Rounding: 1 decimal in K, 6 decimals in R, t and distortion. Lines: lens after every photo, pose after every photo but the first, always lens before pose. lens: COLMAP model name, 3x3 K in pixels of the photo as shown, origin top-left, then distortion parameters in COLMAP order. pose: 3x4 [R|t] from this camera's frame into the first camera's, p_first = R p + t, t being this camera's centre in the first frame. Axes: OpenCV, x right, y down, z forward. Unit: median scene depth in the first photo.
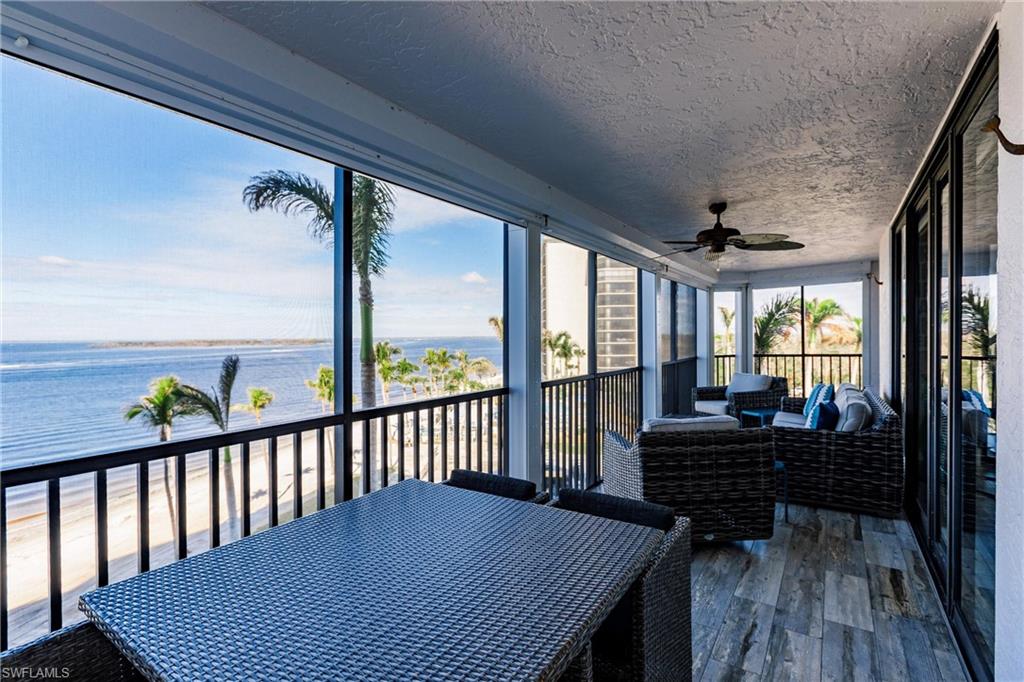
lens RADIAL K [[465.5, 0, 522.7], [0, 465.5, 338.5], [0, 0, 1]] dist [0.002591, 0.001041]
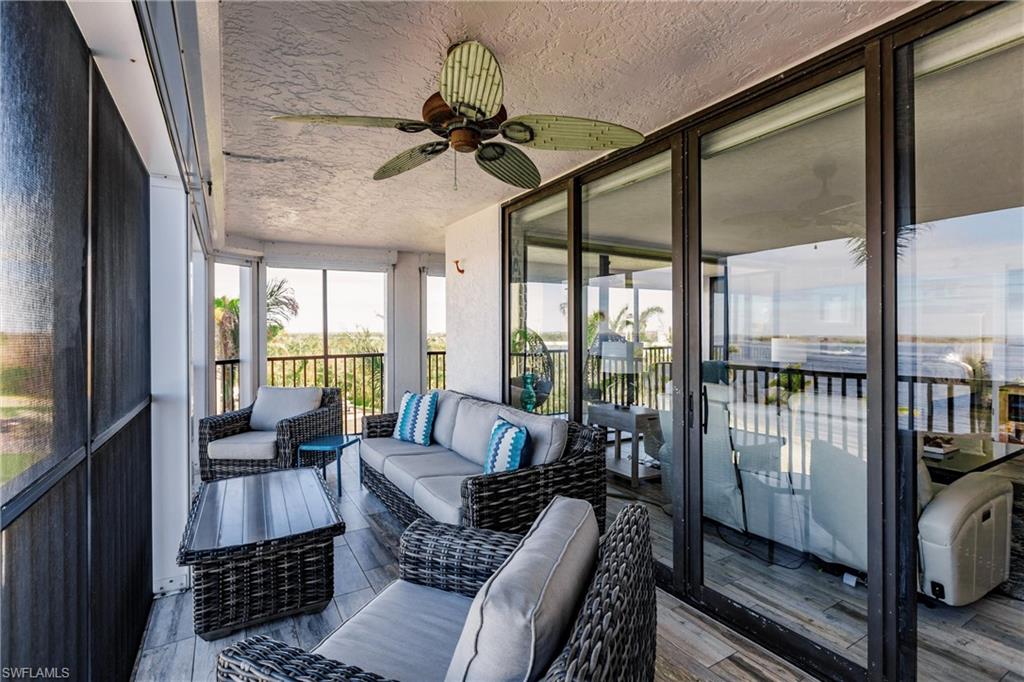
lens RADIAL K [[465.5, 0, 513.4], [0, 465.5, 338.0], [0, 0, 1]] dist [0.002591, 0.001041]
pose [[0.422620, -0.006871, 0.906281, 0.006399], [0.003945, 0.999976, 0.005742, 0.001112], [-0.906298, 0.001149, 0.422637, 0.391319]]
